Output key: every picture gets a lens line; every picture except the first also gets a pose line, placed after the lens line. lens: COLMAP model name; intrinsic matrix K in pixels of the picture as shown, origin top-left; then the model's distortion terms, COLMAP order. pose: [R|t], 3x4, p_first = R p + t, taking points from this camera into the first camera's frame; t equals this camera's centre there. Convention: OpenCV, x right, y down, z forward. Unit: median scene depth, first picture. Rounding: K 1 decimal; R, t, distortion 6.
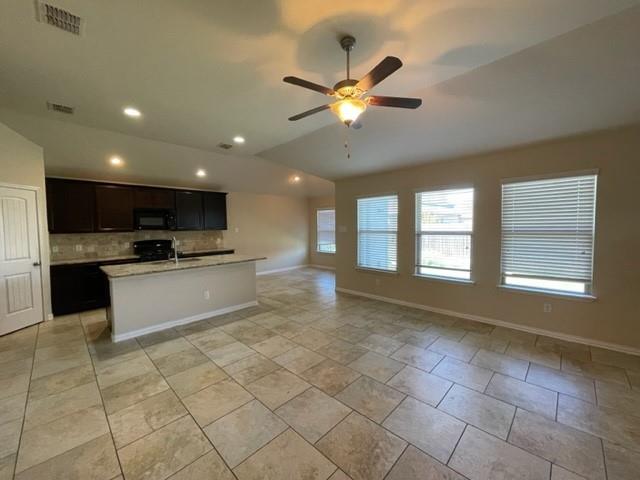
lens RADIAL K [[258.3, 0, 317.8], [0, 258.3, 238.5], [0, 0, 1]] dist [-0.011848, 0.004676]
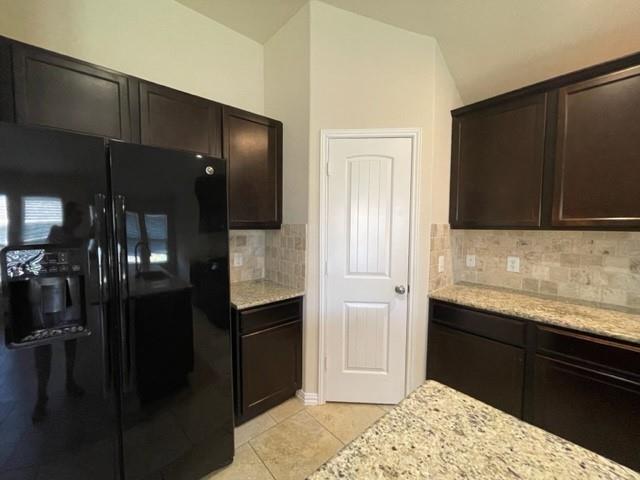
lens RADIAL K [[258.3, 0, 317.8], [0, 258.3, 238.5], [0, 0, 1]] dist [-0.011848, 0.004676]
pose [[-0.076076, 0.063132, -0.995101, -0.505442], [-0.053529, 0.996296, 0.067300, -0.018078], [0.995664, 0.058387, -0.072415, 0.733598]]
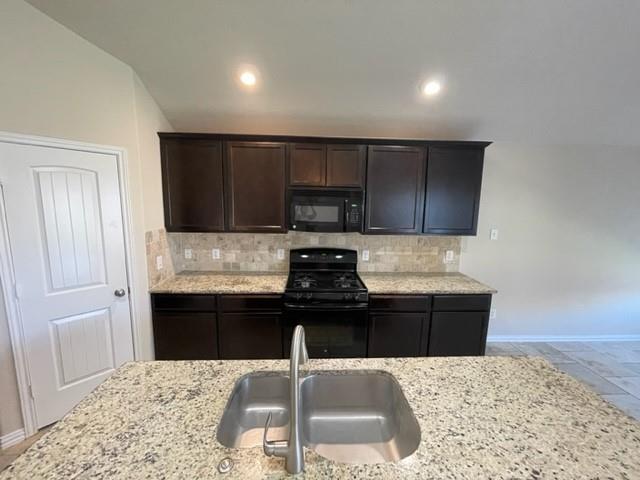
lens RADIAL K [[258.3, 0, 317.8], [0, 258.3, 238.5], [0, 0, 1]] dist [-0.011848, 0.004676]
pose [[0.729711, 0.121095, -0.672947, -0.367129], [-0.060212, 0.991749, 0.113171, -0.085160], [0.681099, -0.042063, 0.730982, 0.749541]]
